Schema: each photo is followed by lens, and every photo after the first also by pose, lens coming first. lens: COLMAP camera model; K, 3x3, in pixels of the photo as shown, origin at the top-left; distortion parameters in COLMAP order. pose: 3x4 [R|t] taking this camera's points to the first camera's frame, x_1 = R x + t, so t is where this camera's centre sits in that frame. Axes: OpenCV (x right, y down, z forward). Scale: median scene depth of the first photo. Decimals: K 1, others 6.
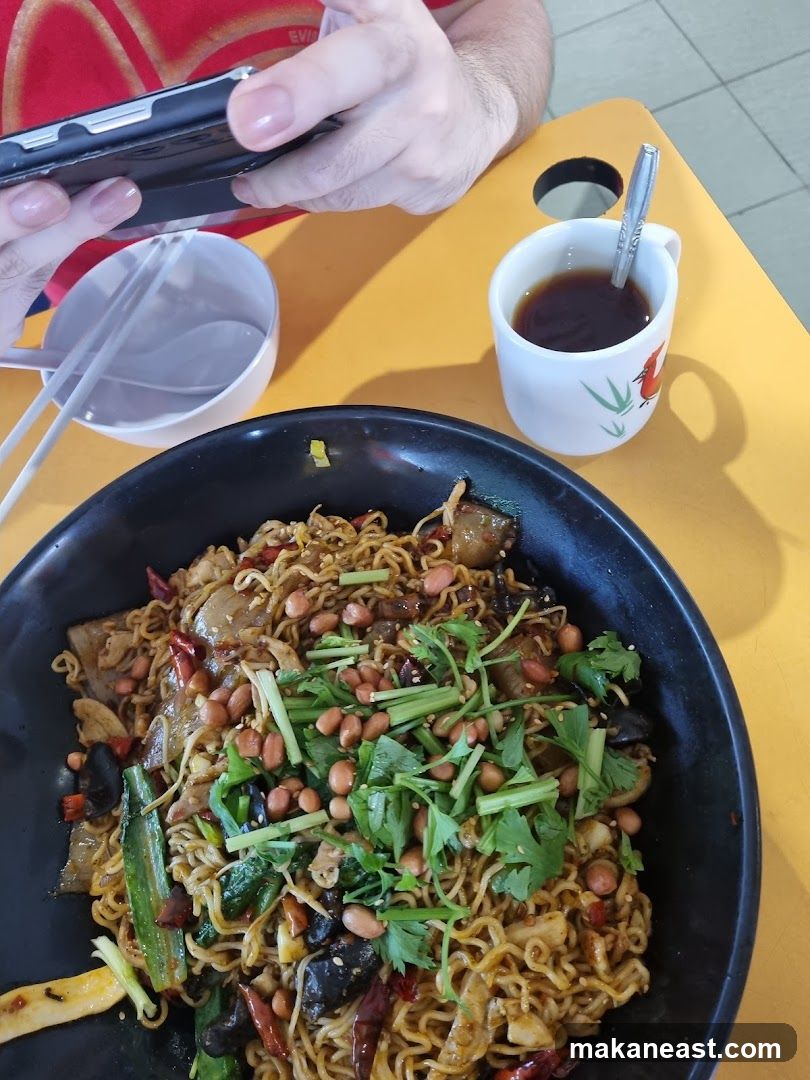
lens RADIAL K [[827.8, 0, 400.7], [0, 827.8, 567.6], [0, 0, 1]] dist [0.040242, -0.004307]
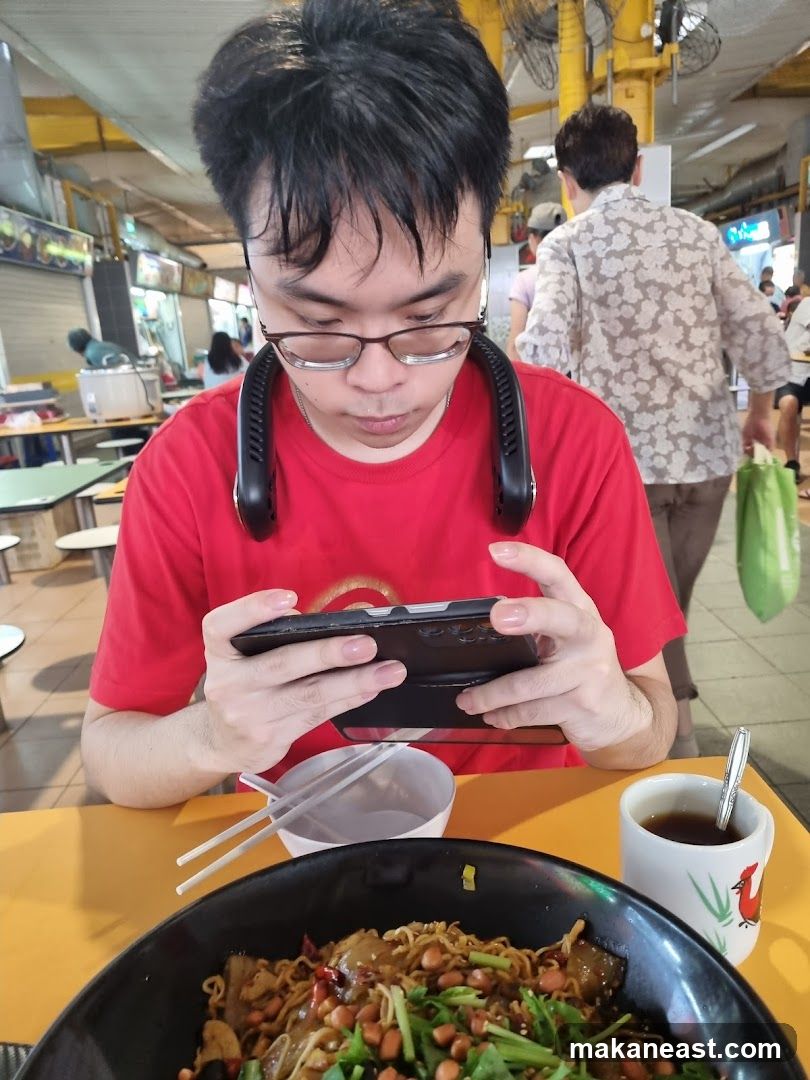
lens RADIAL K [[827.8, 0, 400.7], [0, 827.8, 567.6], [0, 0, 1]] dist [0.040242, -0.004307]
pose [[0.957106, 0.185933, -0.222208, -0.004675], [-0.289010, 0.666948, -0.686770, 0.467143], [0.020508, 0.721532, 0.692077, -0.226097]]
